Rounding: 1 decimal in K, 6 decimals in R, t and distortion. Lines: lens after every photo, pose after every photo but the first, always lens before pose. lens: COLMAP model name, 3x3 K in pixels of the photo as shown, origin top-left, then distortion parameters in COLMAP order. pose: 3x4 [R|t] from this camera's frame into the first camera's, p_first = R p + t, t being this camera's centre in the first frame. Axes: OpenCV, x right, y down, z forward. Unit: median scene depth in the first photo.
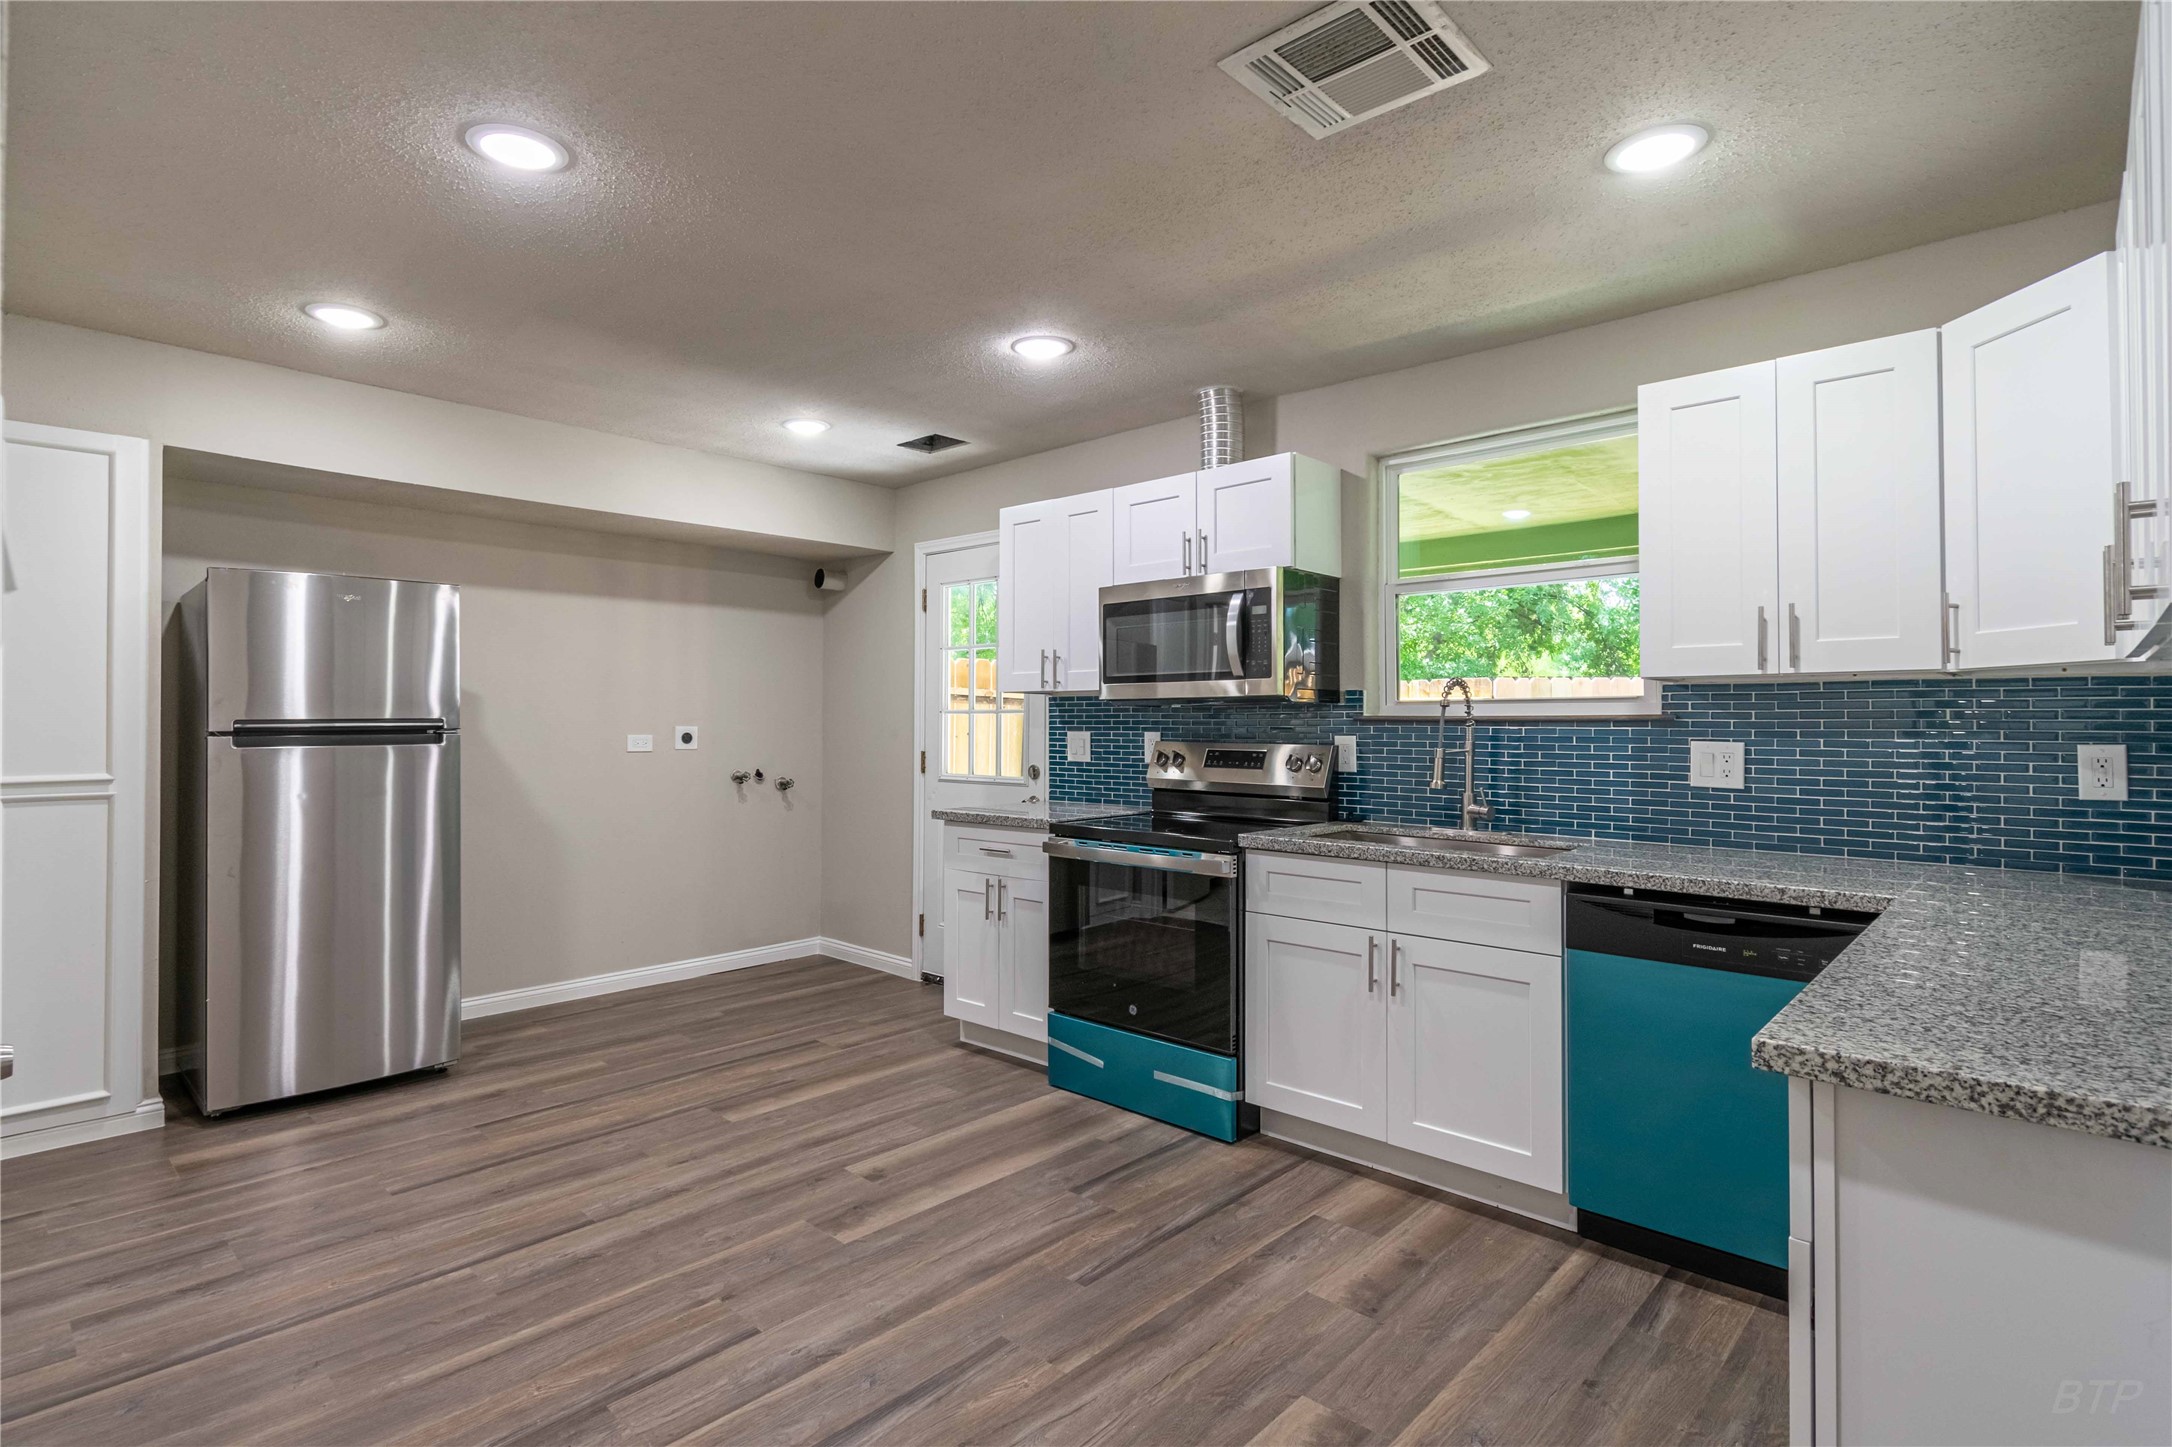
lens RADIAL K [[1066.7, 0, 1086.0], [0, 1066.7, 723.5], [0, 0, 1]] dist [-0.000907, -0.000476]
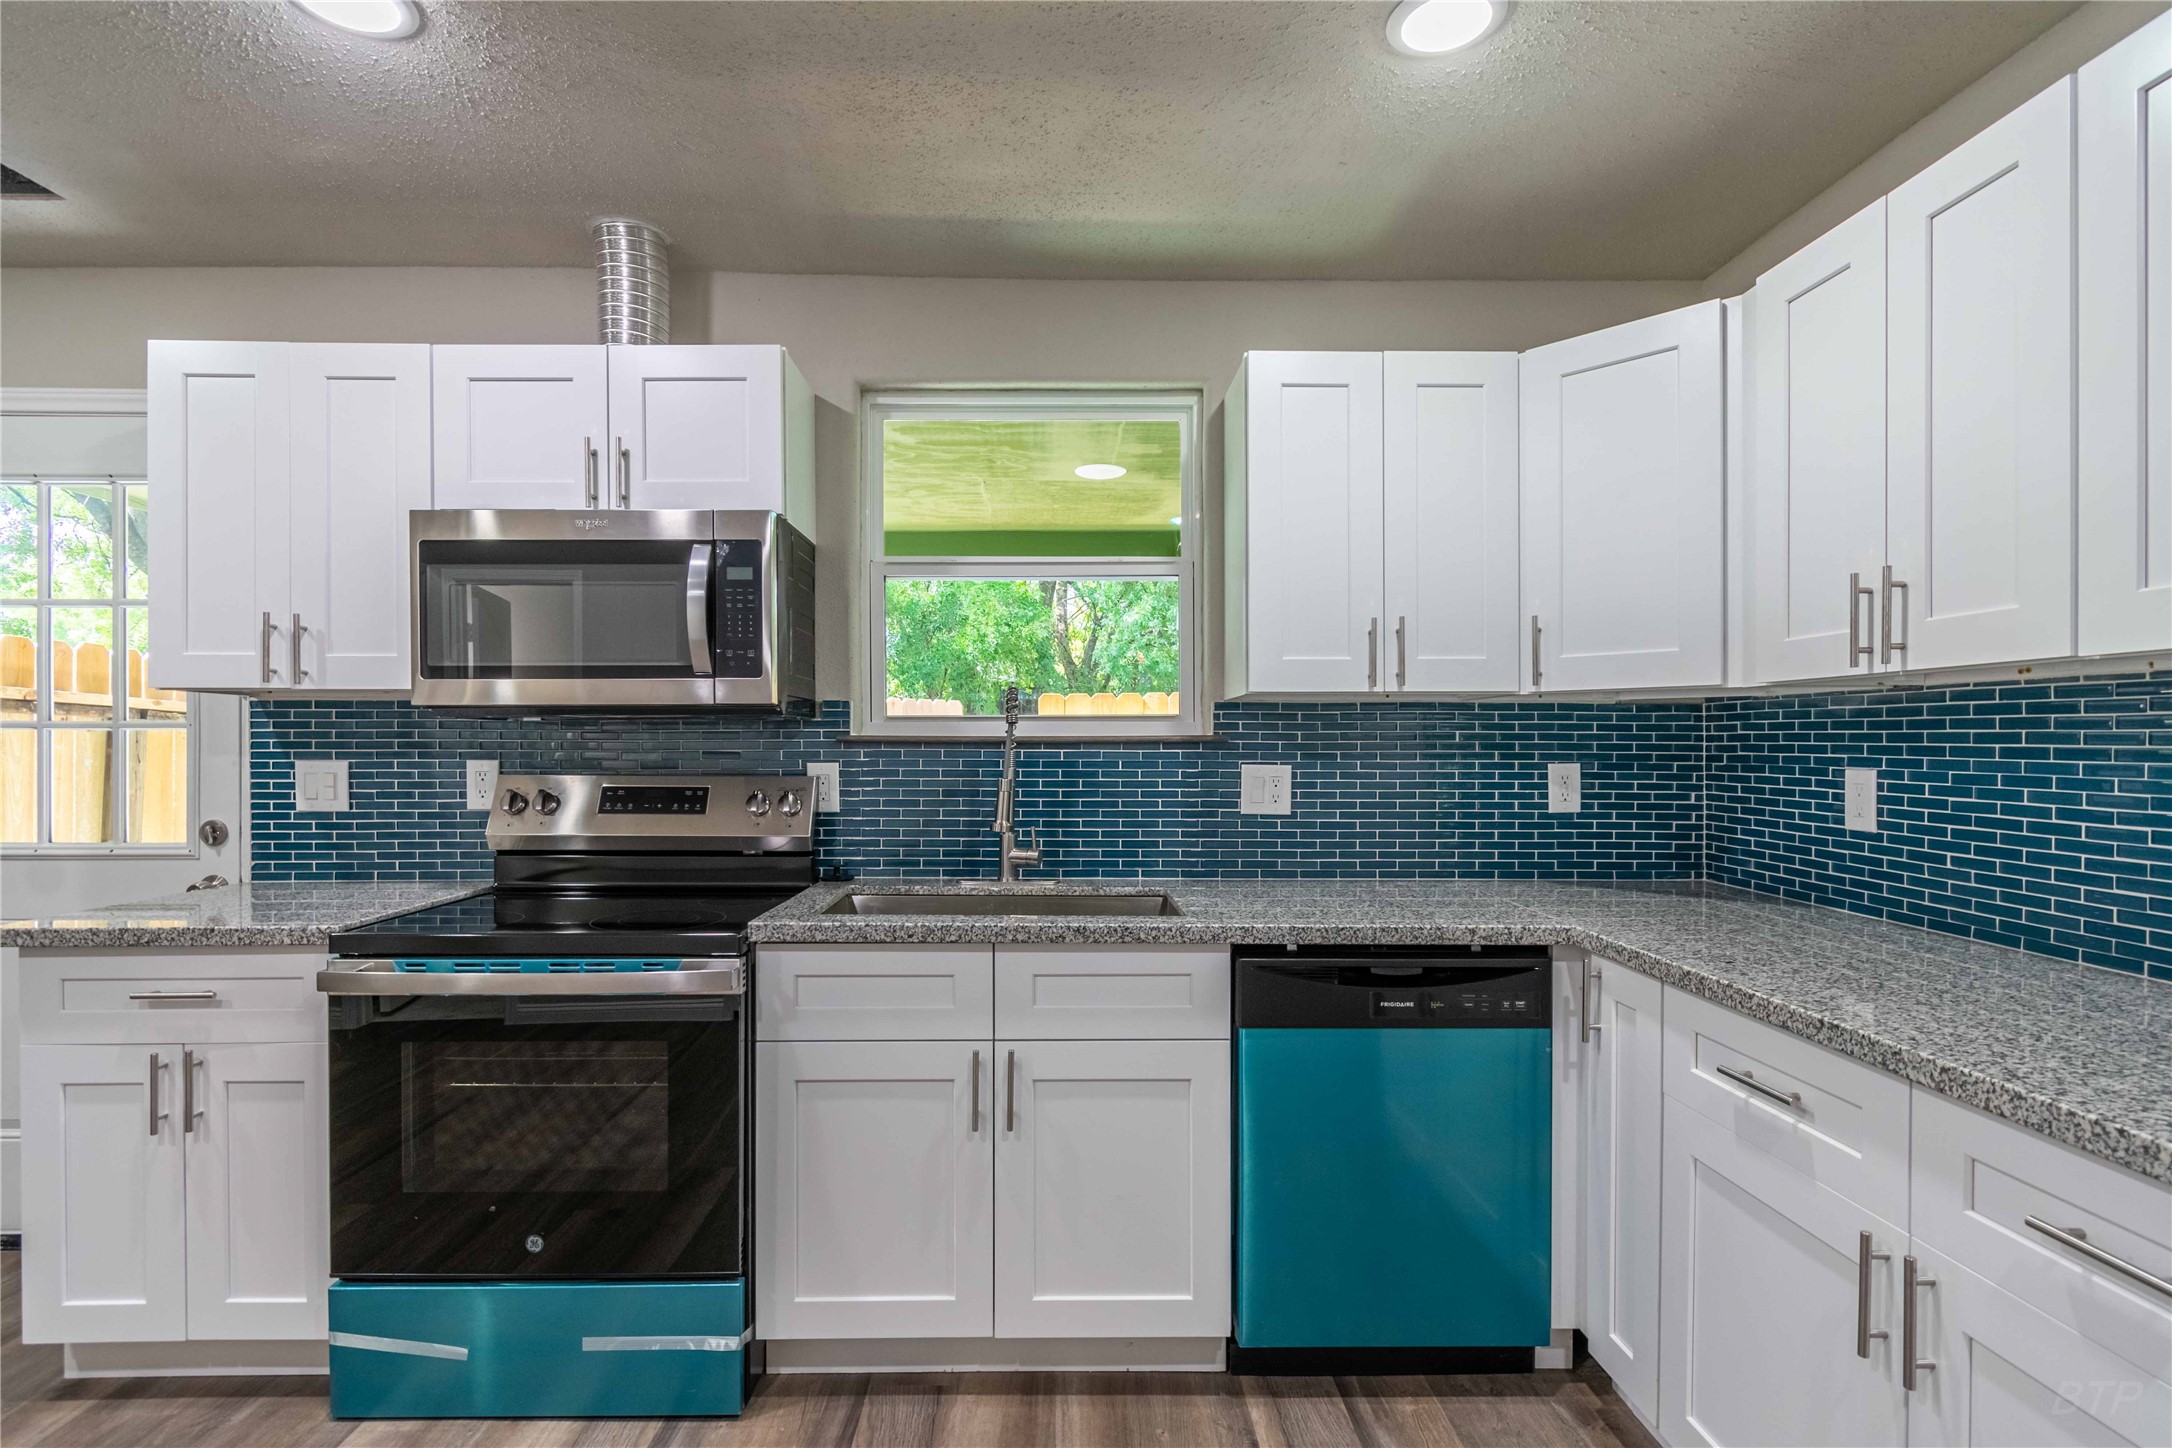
lens RADIAL K [[1036.6, 0, 1081.6], [0, 1036.6, 755.2], [0, 0, 1]] dist [-0.000679, -0.001929]
pose [[0.727738, -0.008706, 0.685800, -0.125321], [0.001562, 0.999938, 0.011037, -0.001368], [-0.685854, -0.006961, 0.727706, 0.400090]]
